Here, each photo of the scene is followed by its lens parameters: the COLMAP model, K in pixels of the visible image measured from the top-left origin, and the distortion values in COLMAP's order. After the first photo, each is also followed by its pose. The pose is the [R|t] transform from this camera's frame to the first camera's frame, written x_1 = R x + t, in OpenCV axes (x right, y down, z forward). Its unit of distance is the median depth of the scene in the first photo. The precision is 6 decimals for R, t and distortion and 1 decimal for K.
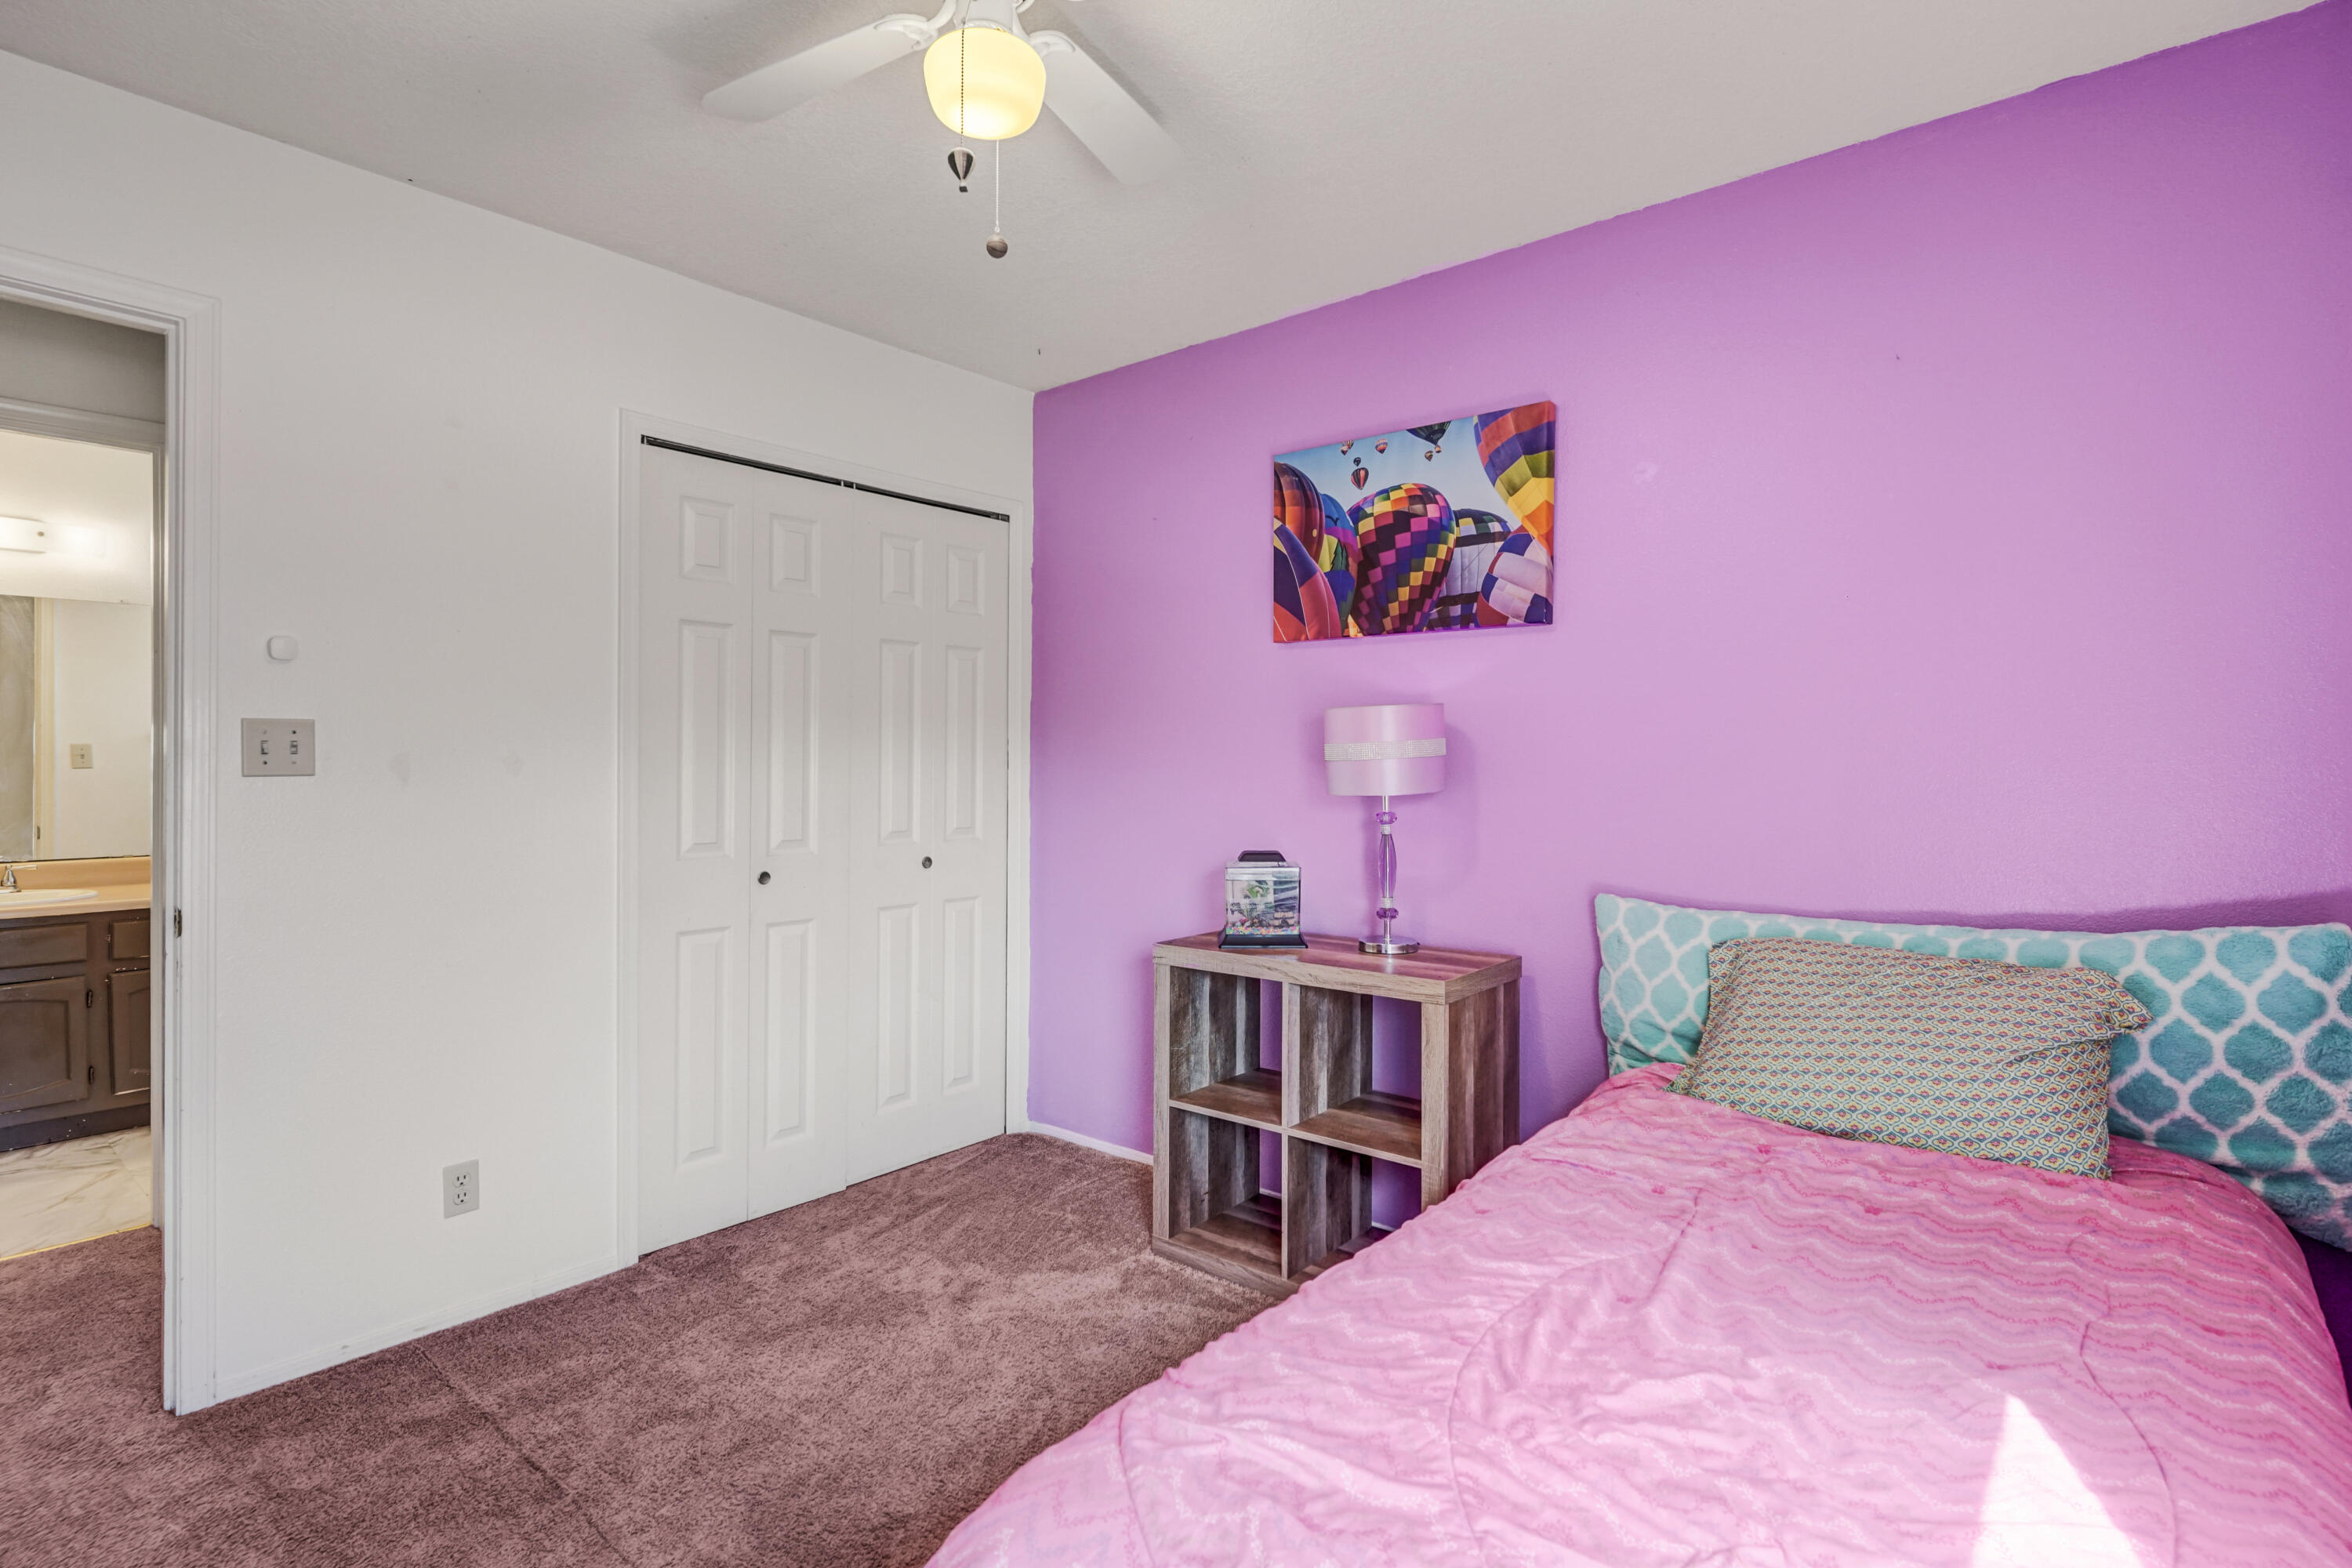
lens RADIAL K [[1135.9, 0, 1186.3], [0, 1135.9, 766.8], [0, 0, 1]] dist [0.010759, -0.004832]
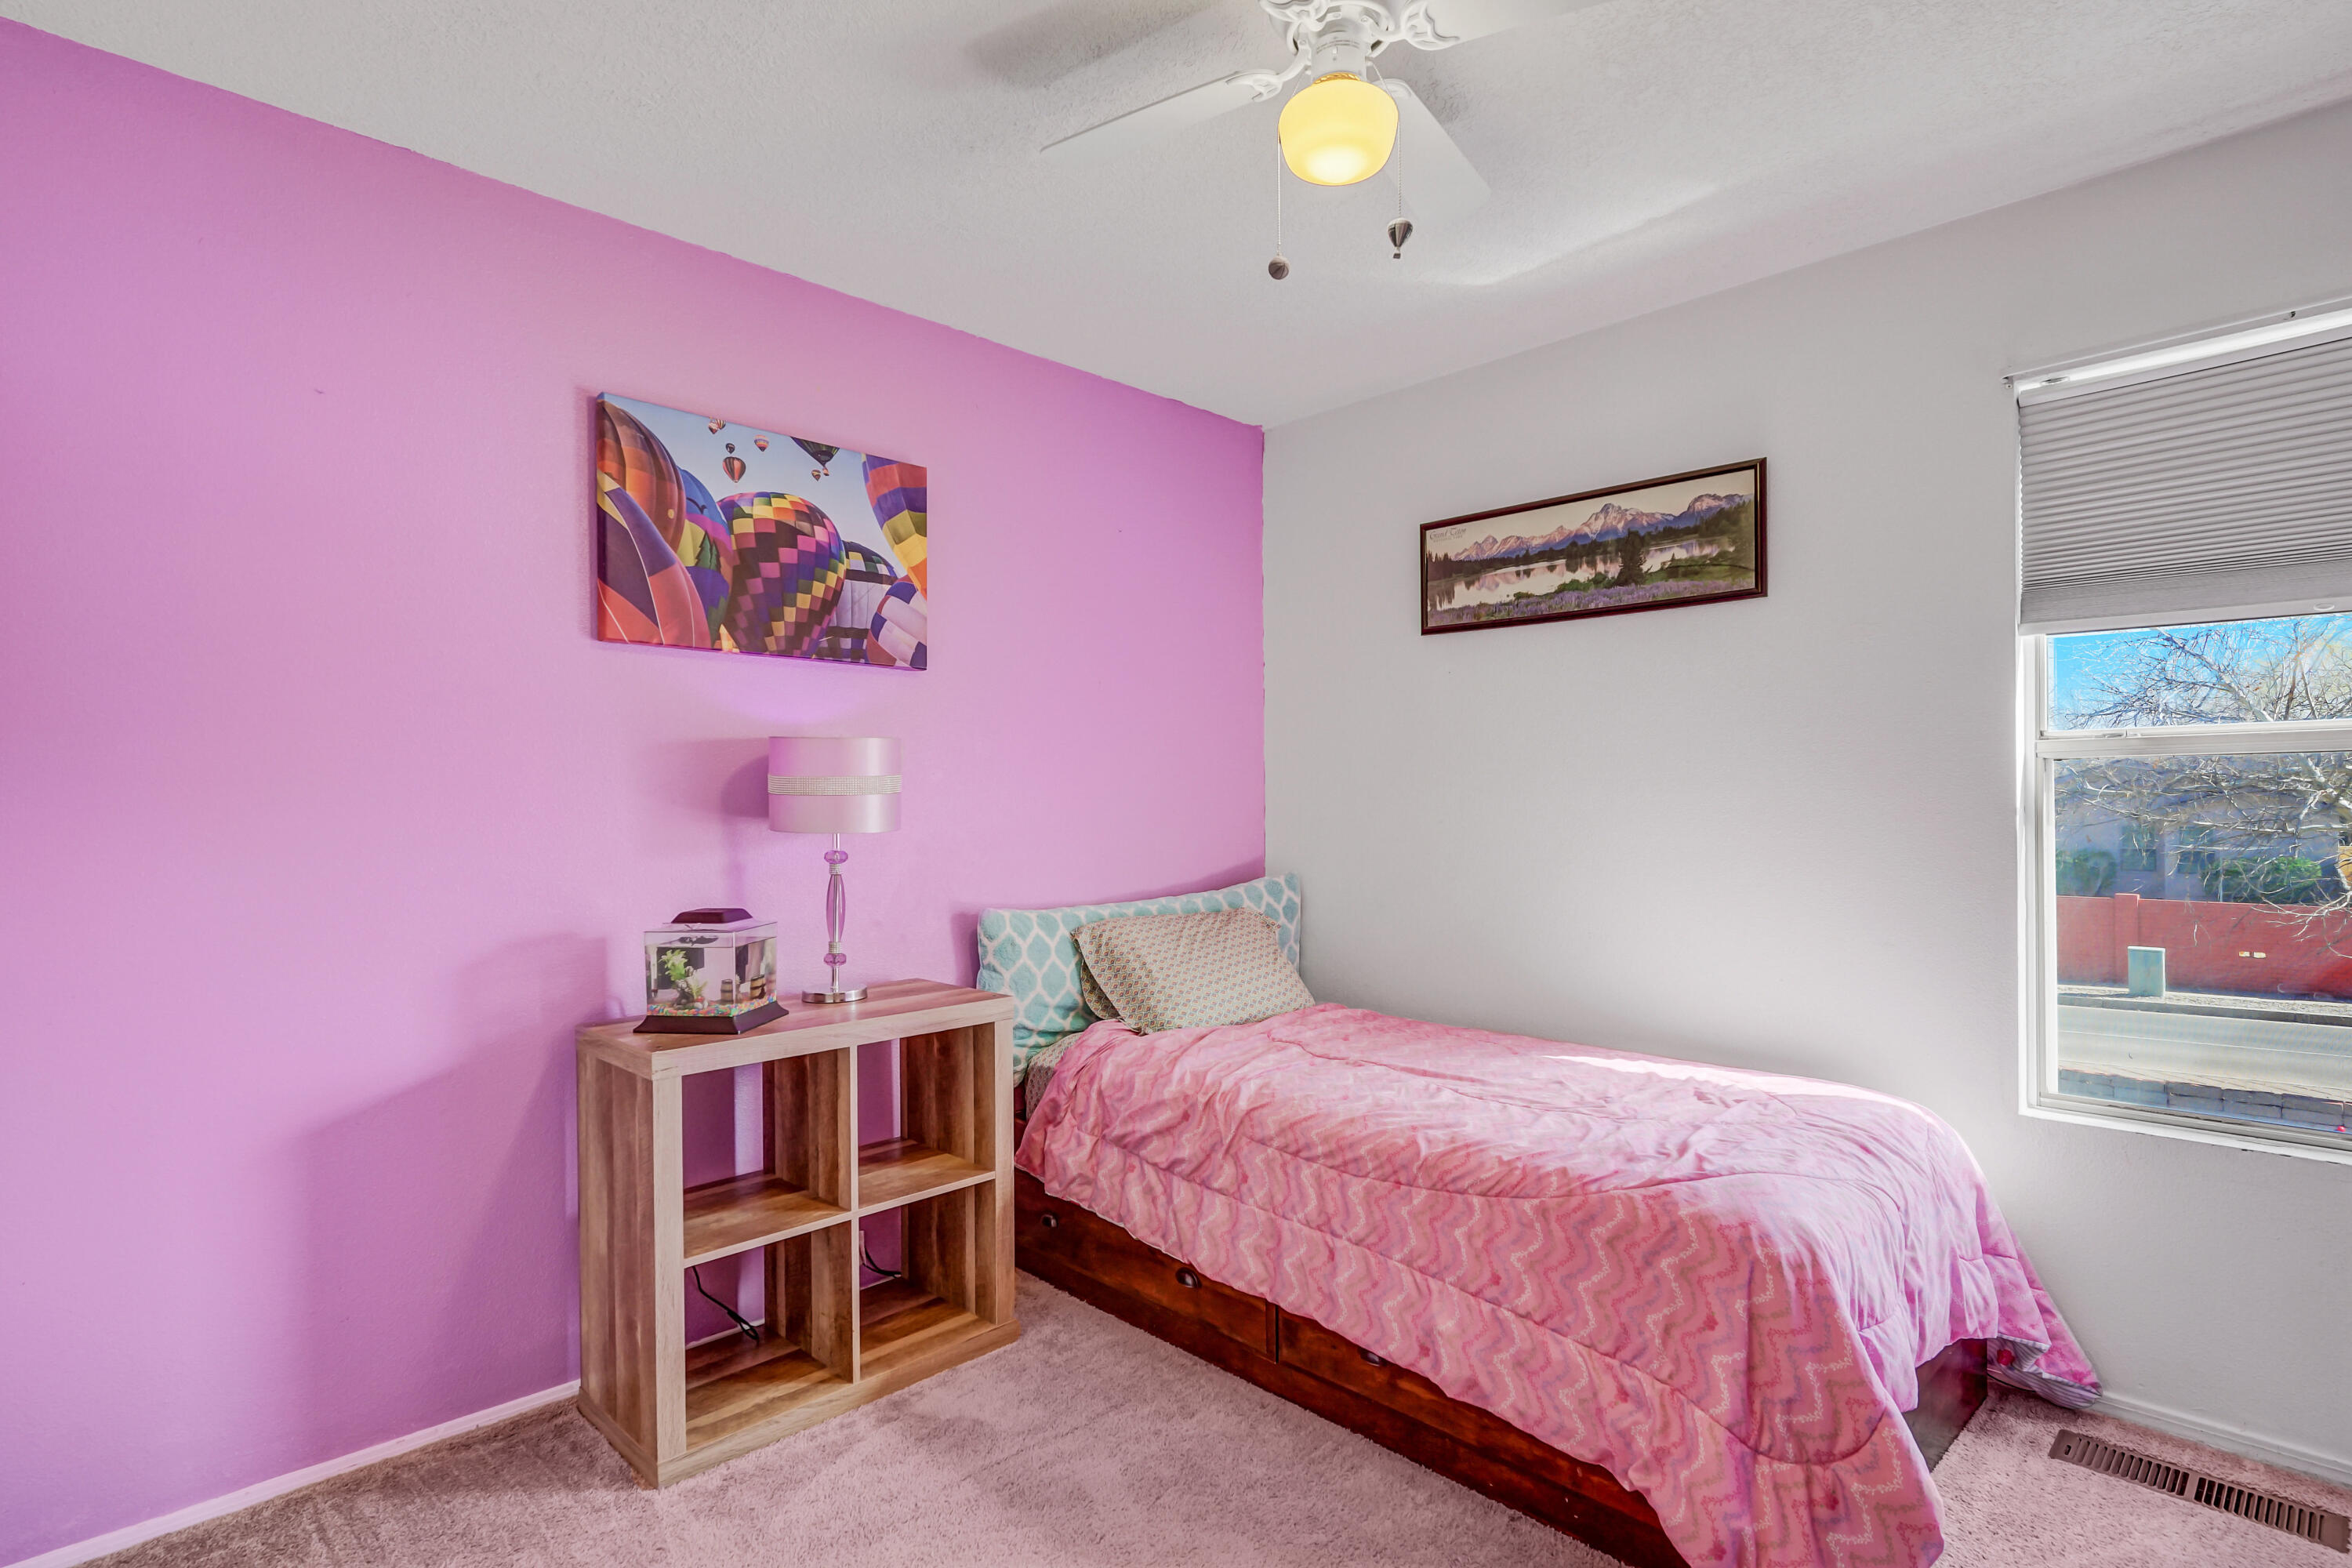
lens RADIAL K [[1162.7, 0, 1185.4], [0, 1162.7, 799.1], [0, 0, 1]] dist [0.000948, 0.001590]
pose [[0.098522, -0.004415, 0.995125, -0.725471], [0.008059, 0.999961, 0.003639, -0.003993], [-0.995102, 0.007661, 0.098554, 0.602069]]
